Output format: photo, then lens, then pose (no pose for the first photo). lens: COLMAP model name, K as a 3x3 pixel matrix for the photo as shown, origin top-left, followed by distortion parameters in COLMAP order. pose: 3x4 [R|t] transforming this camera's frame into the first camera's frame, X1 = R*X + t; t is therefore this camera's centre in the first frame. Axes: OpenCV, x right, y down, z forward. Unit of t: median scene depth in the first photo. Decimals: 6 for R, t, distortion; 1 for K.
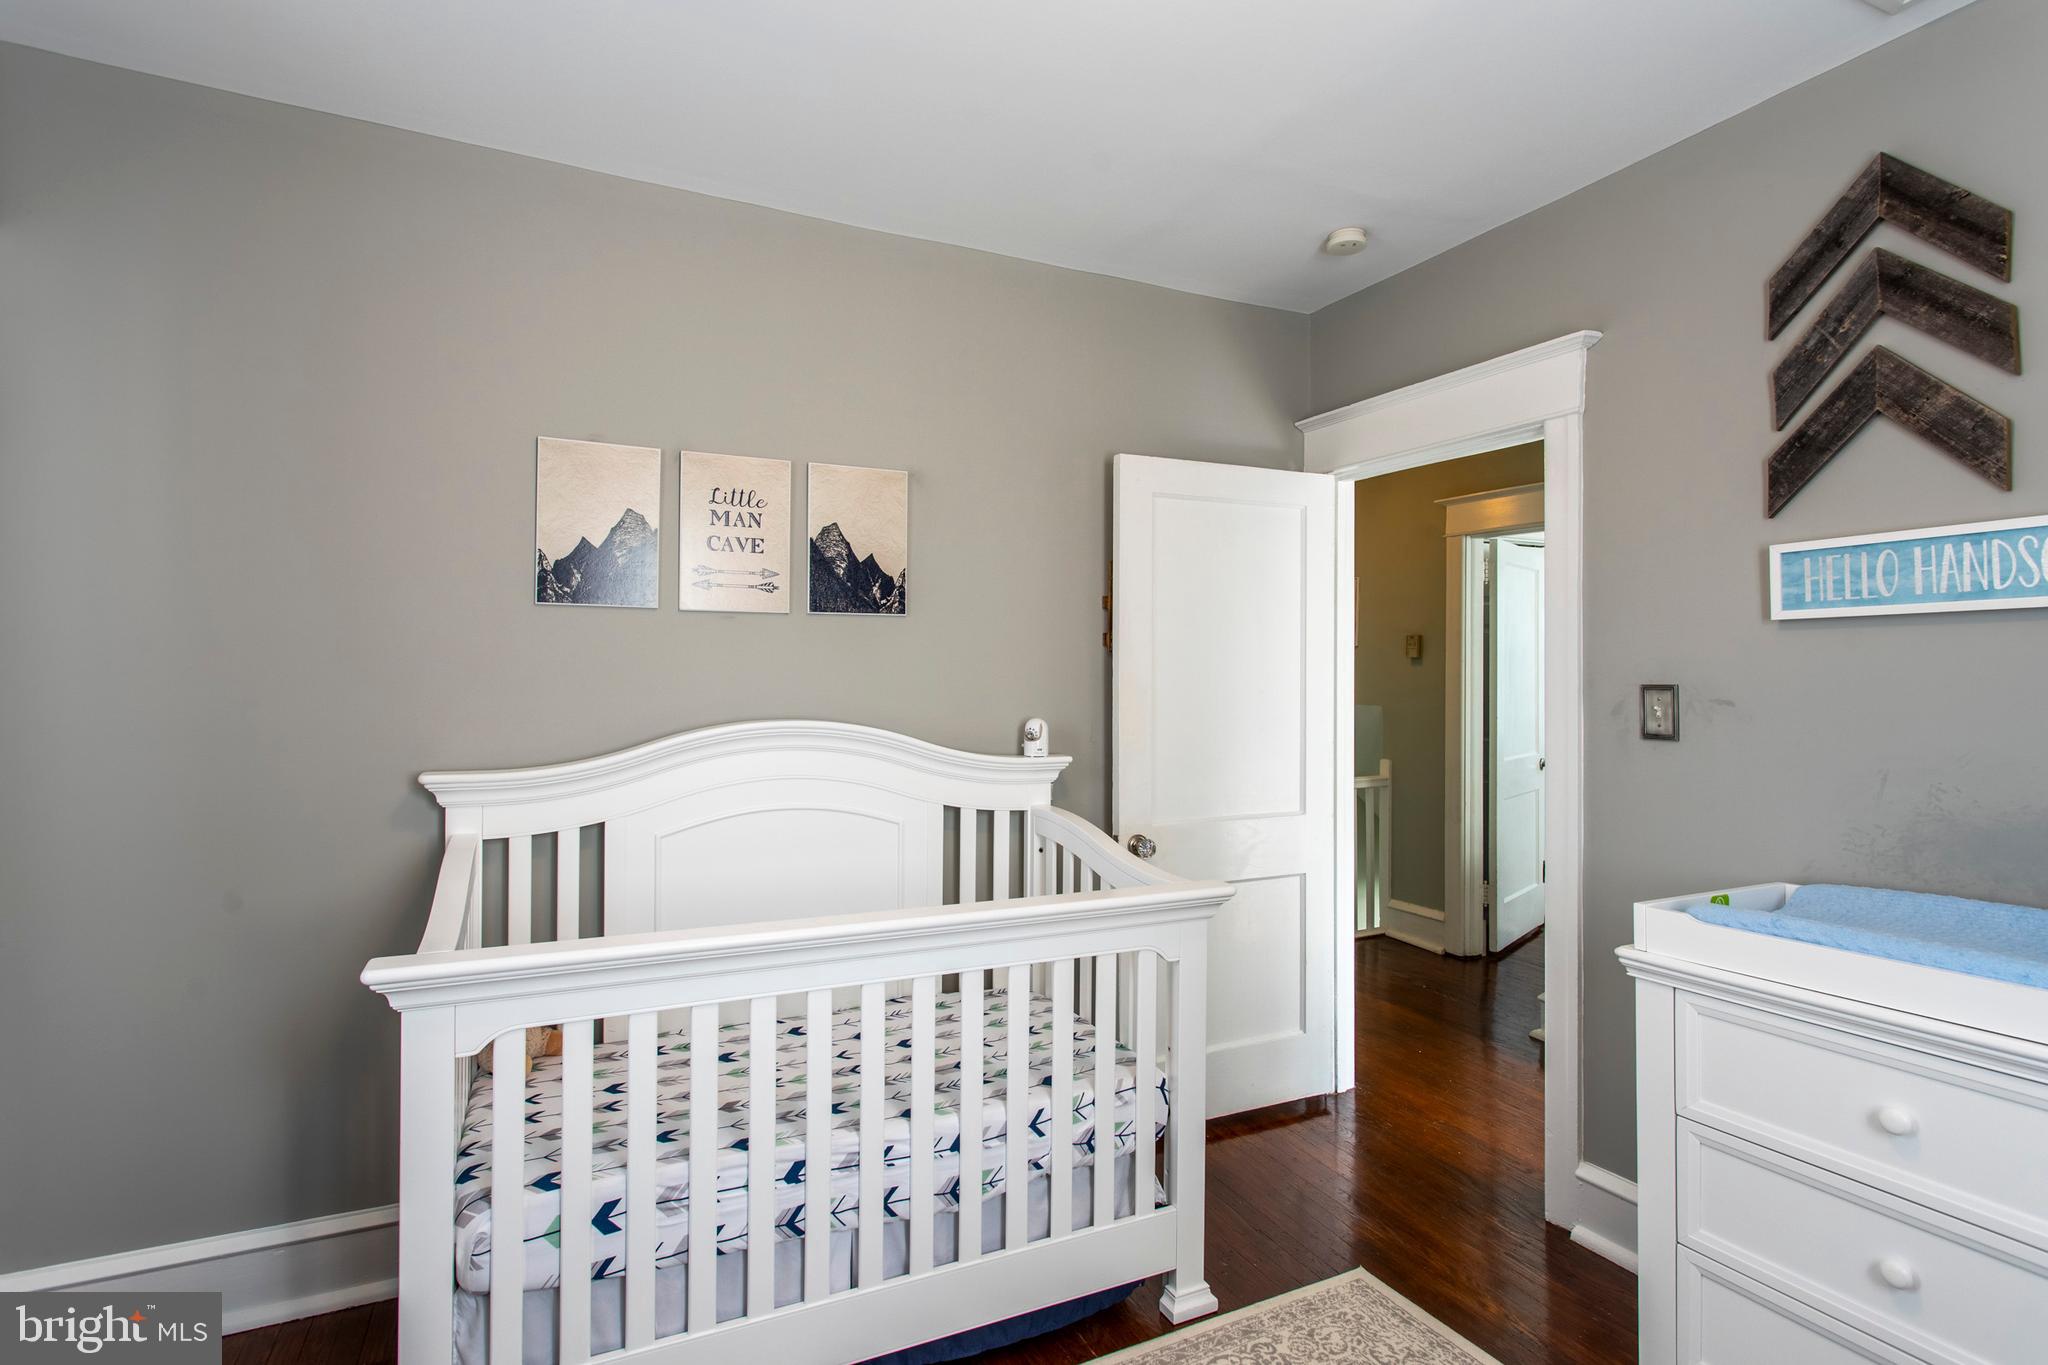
lens RADIAL K [[990.9, 0, 1003.6], [0, 990.9, 683.0], [0, 0, 1]] dist [-0.002382, 0.000166]
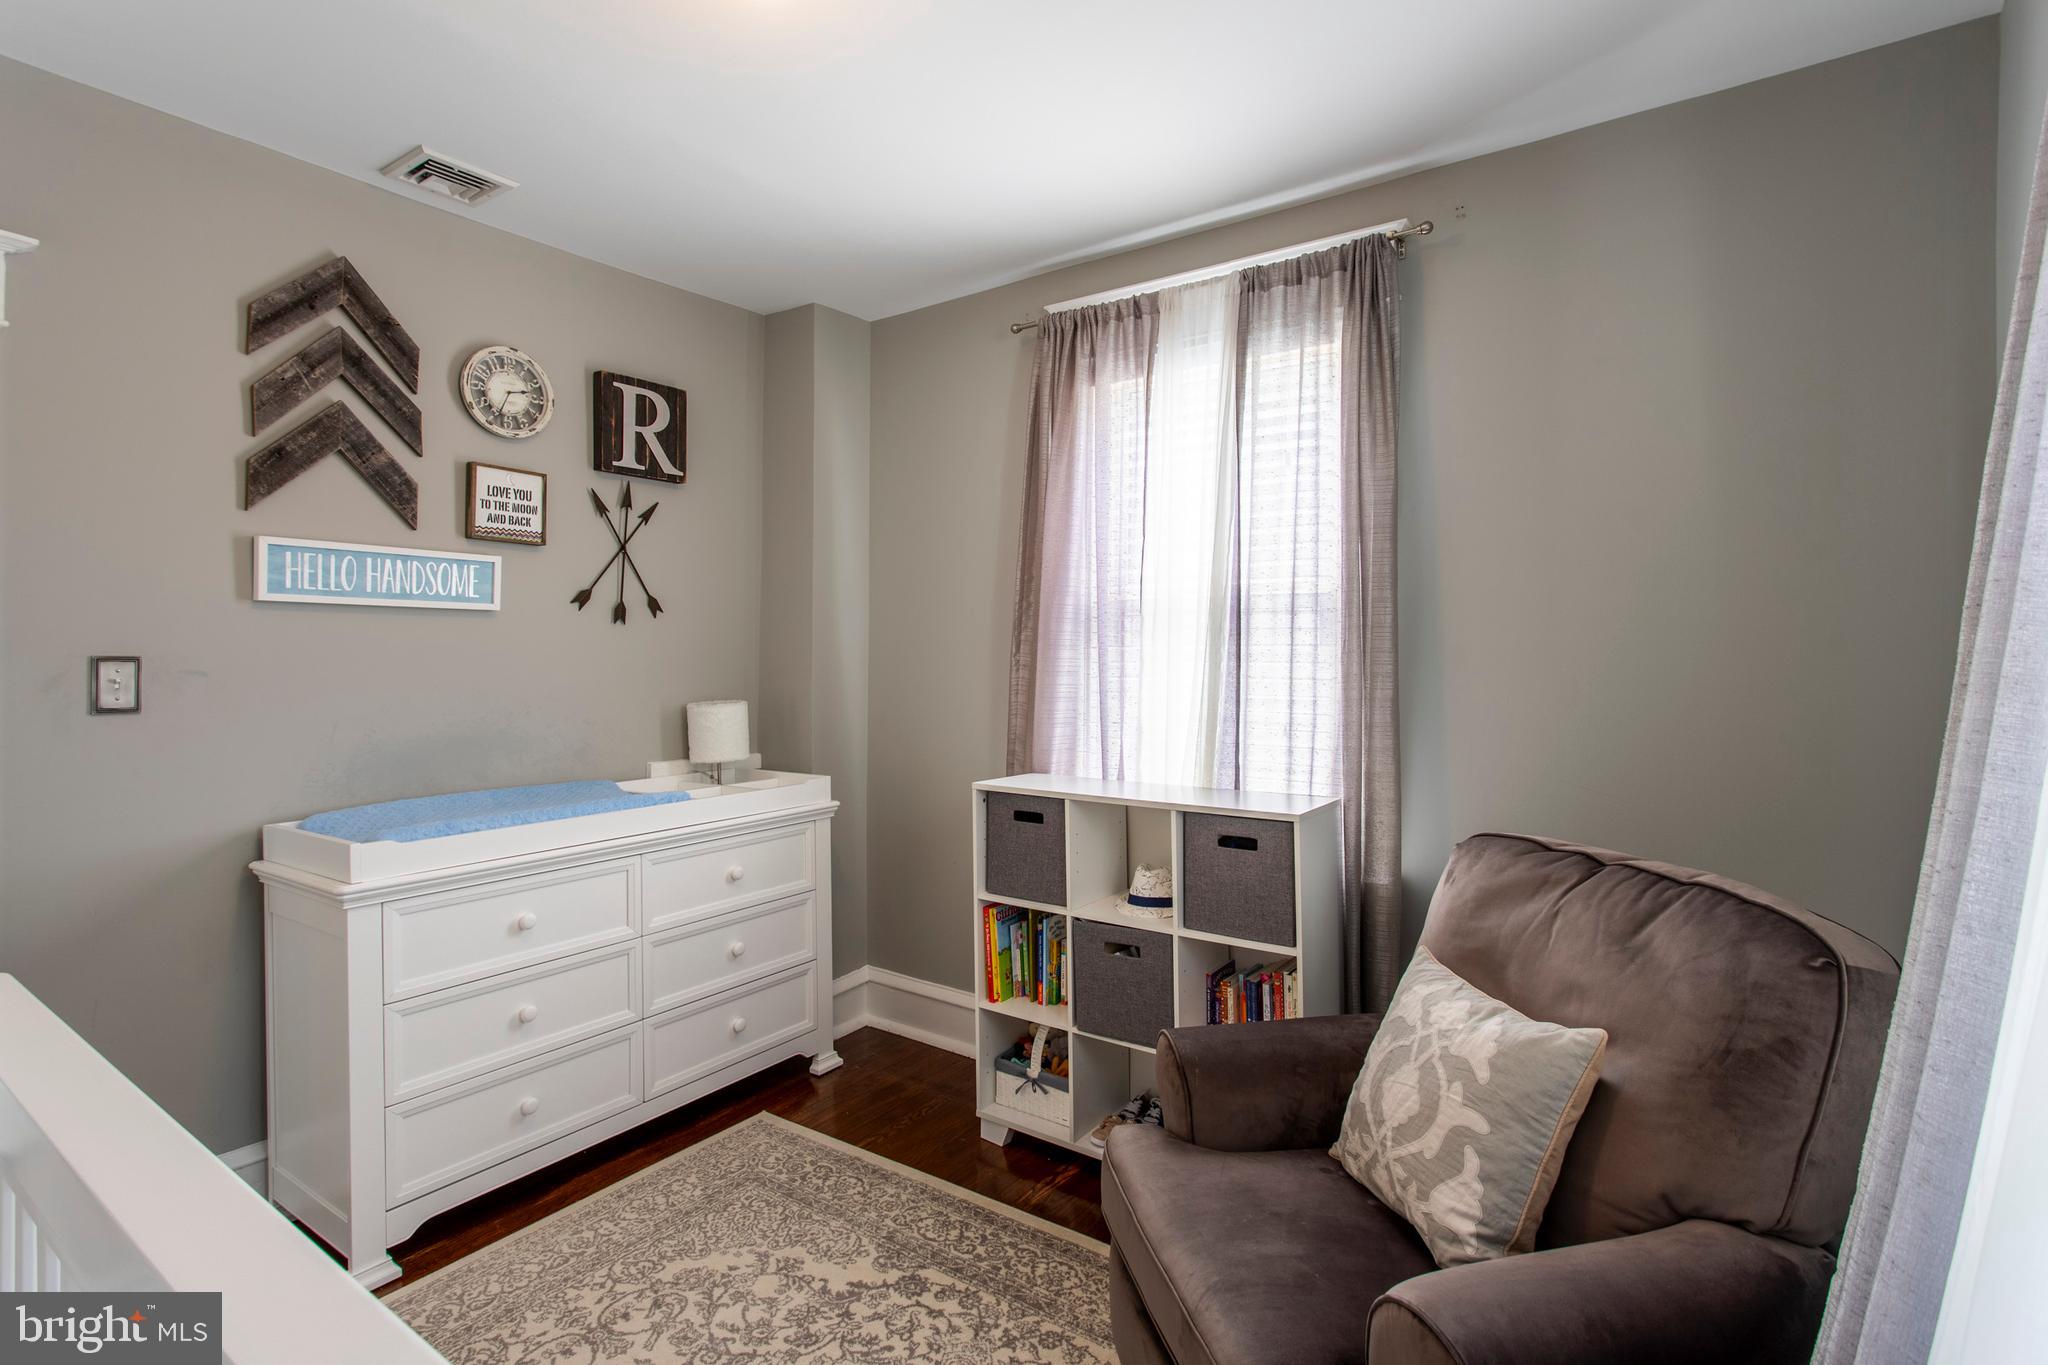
lens RADIAL K [[990.9, 0, 1003.6], [0, 990.9, 683.0], [0, 0, 1]] dist [-0.002382, 0.000166]
pose [[-0.480768, -0.017606, 0.876671, -0.703368], [0.002212, 0.999771, 0.021292, 0.011079], [-0.876845, 0.012176, -0.480619, 0.849944]]
